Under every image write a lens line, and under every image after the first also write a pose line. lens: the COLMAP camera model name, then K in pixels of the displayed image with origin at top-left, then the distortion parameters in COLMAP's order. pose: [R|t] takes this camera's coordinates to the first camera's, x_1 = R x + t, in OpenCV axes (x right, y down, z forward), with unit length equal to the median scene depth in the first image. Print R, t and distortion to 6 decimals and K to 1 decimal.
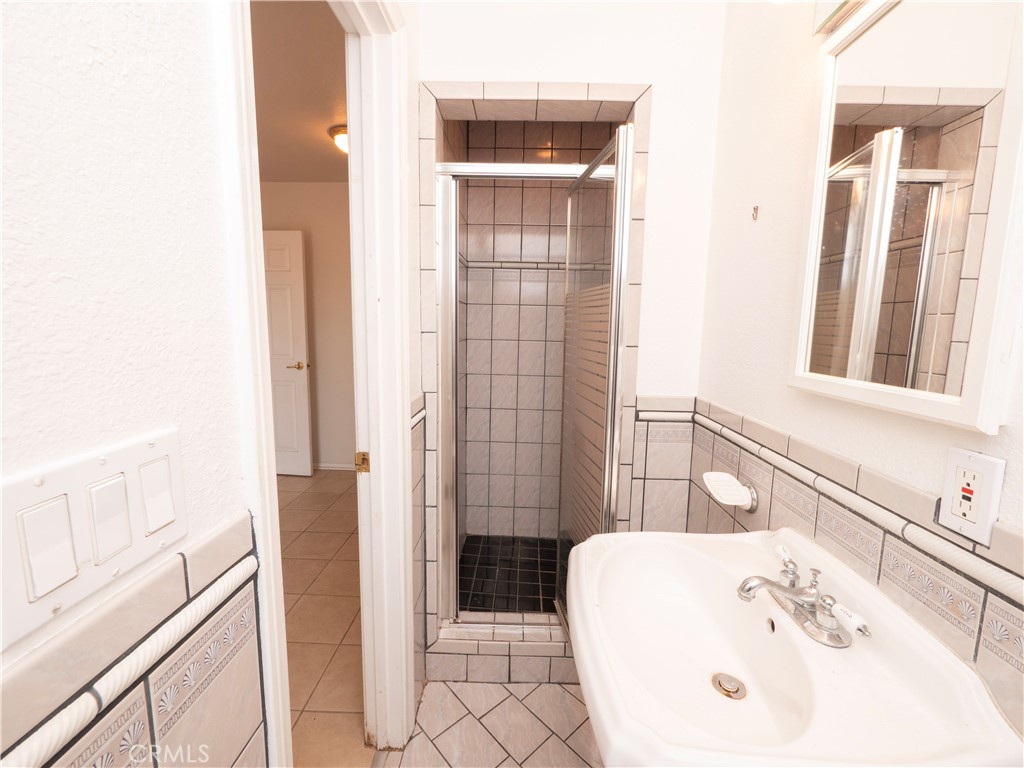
lens RADIAL K [[445.1, 0, 517.4], [0, 445.1, 382.2], [0, 0, 1]] dist [-0.001816, -0.000039]
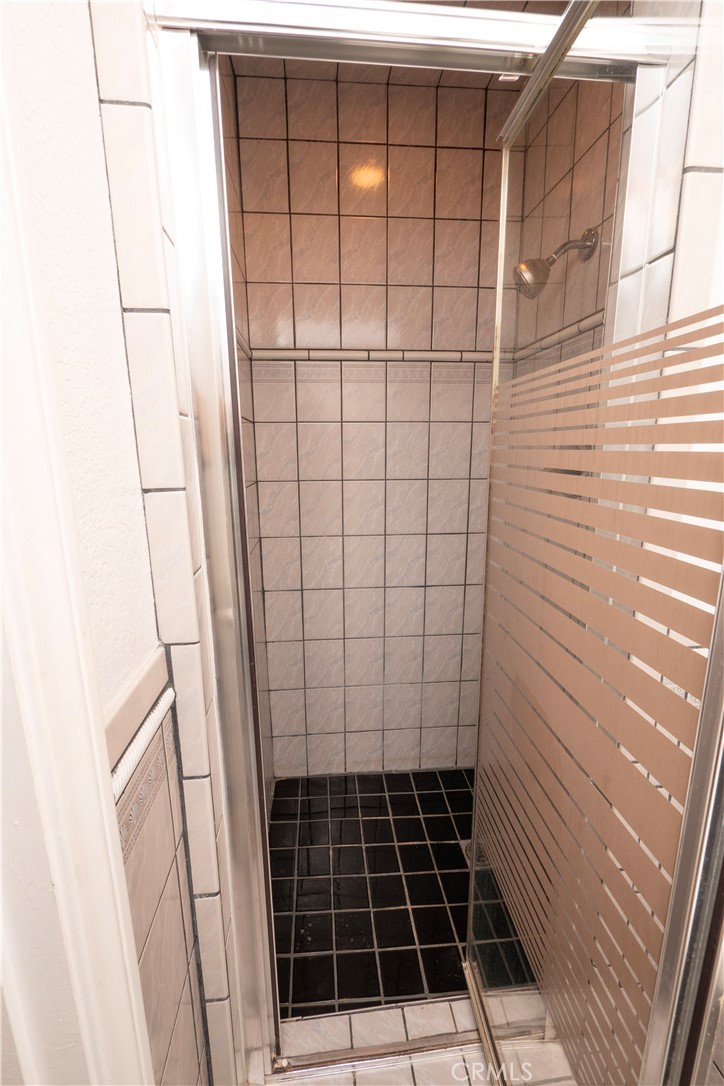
lens RADIAL K [[466.8, 0, 357.7], [0, 466.8, 548.0], [0, 0, 1]] dist [0.001920, 0.000122]
pose [[0.993310, -0.054067, 0.102038, -0.048709], [0.046027, 0.995767, 0.079565, -0.051683], [-0.105908, -0.074336, 0.991593, 0.351843]]
